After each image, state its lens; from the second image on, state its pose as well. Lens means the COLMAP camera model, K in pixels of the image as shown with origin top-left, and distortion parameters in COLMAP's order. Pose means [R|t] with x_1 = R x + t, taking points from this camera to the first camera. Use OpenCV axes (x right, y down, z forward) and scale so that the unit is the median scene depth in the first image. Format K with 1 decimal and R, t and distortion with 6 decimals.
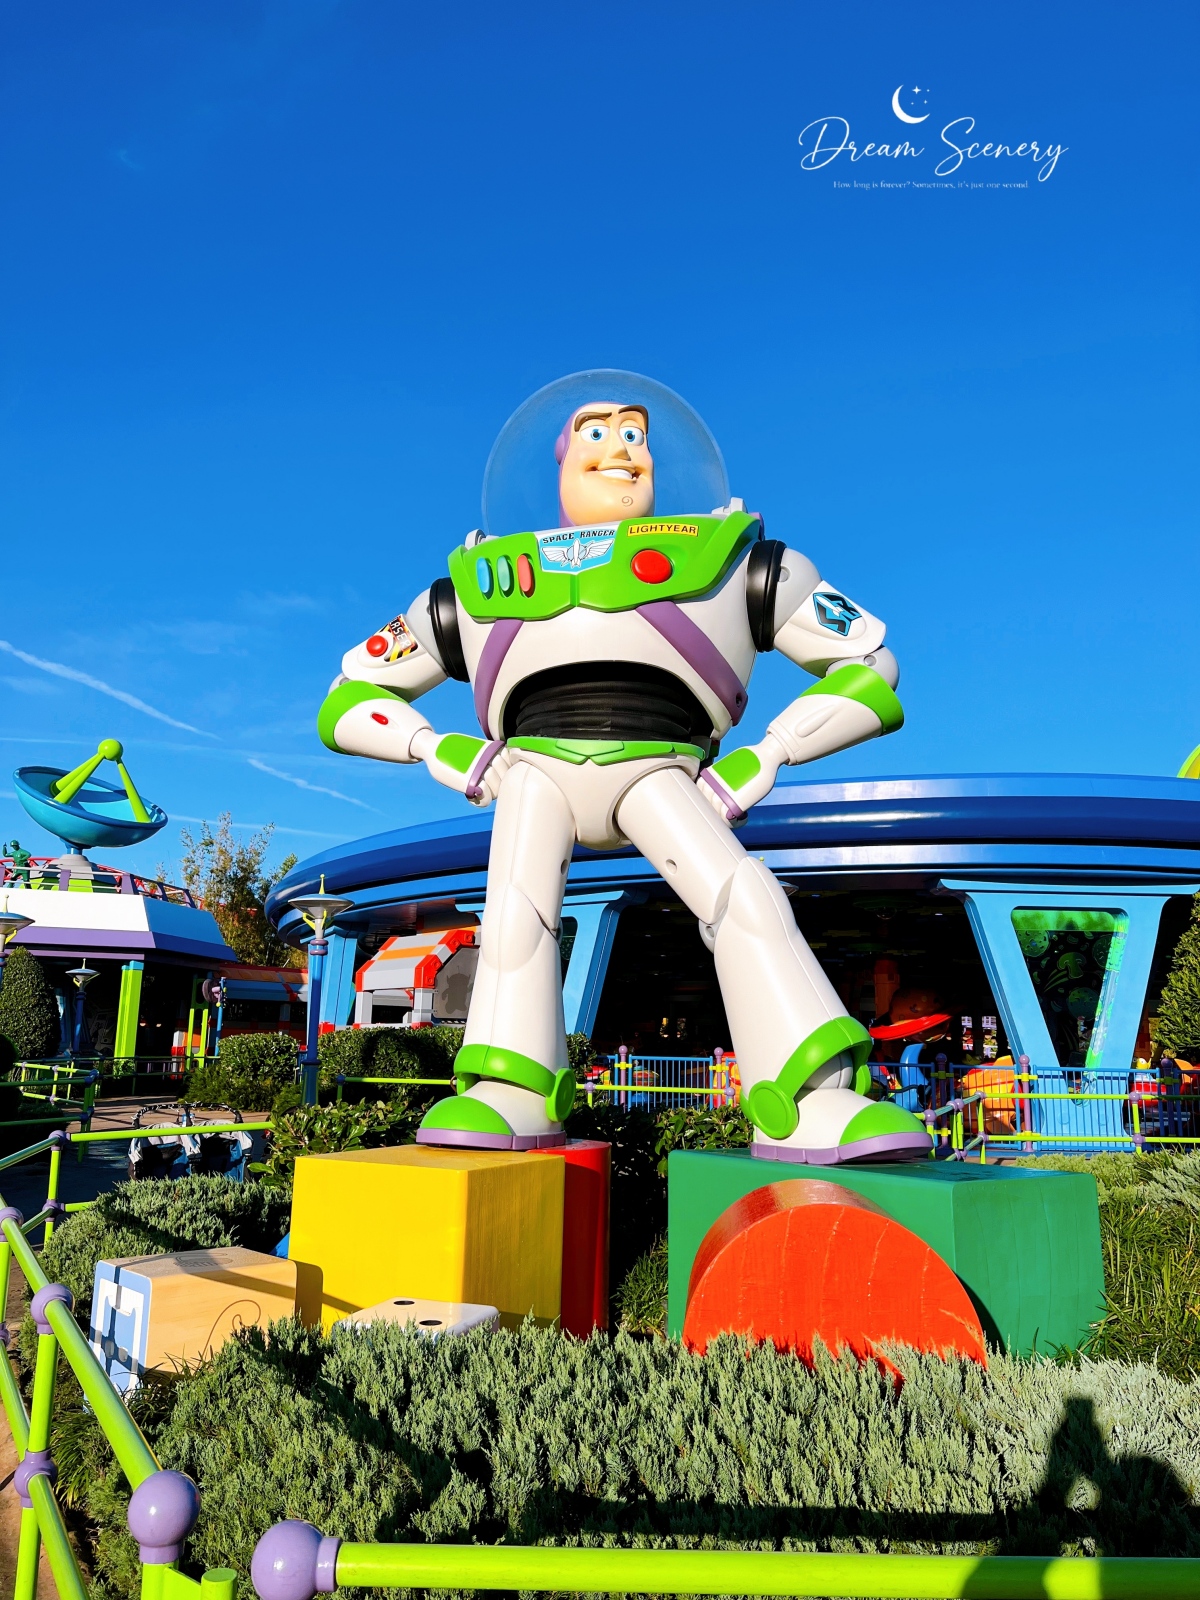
lens RADIAL K [[1198.5, 0, 593.6], [0, 1198.5, 798.7], [0, 0, 1]] dist [0.025212, -0.014621]
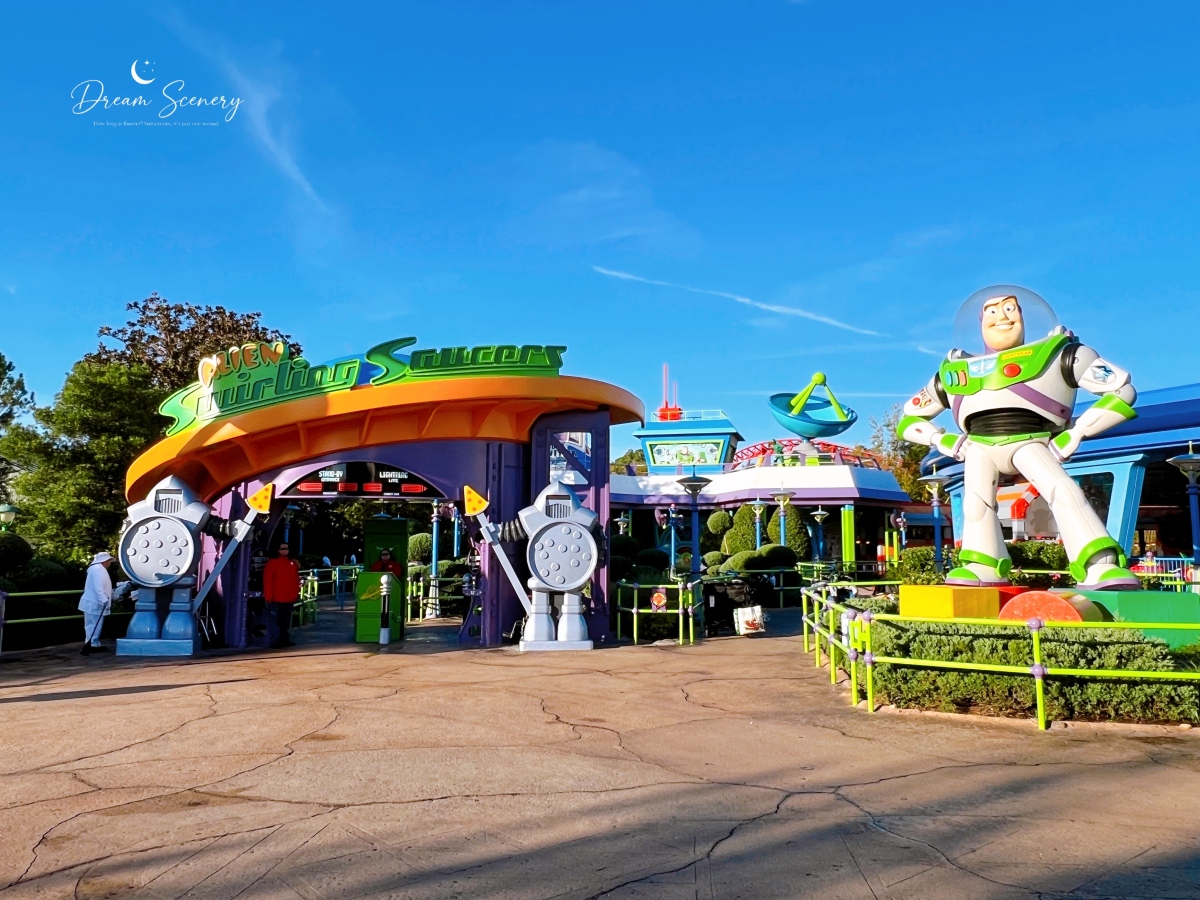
lens RADIAL K [[898.9, 0, 597.3], [0, 898.9, 451.6], [0, 0, 1]] dist [0.025212, -0.014621]
pose [[0.803135, -0.077850, -0.590689, 0.134265], [0.128820, 0.990665, 0.044586, -0.062712], [0.581704, -0.111901, 0.805666, -0.325686]]
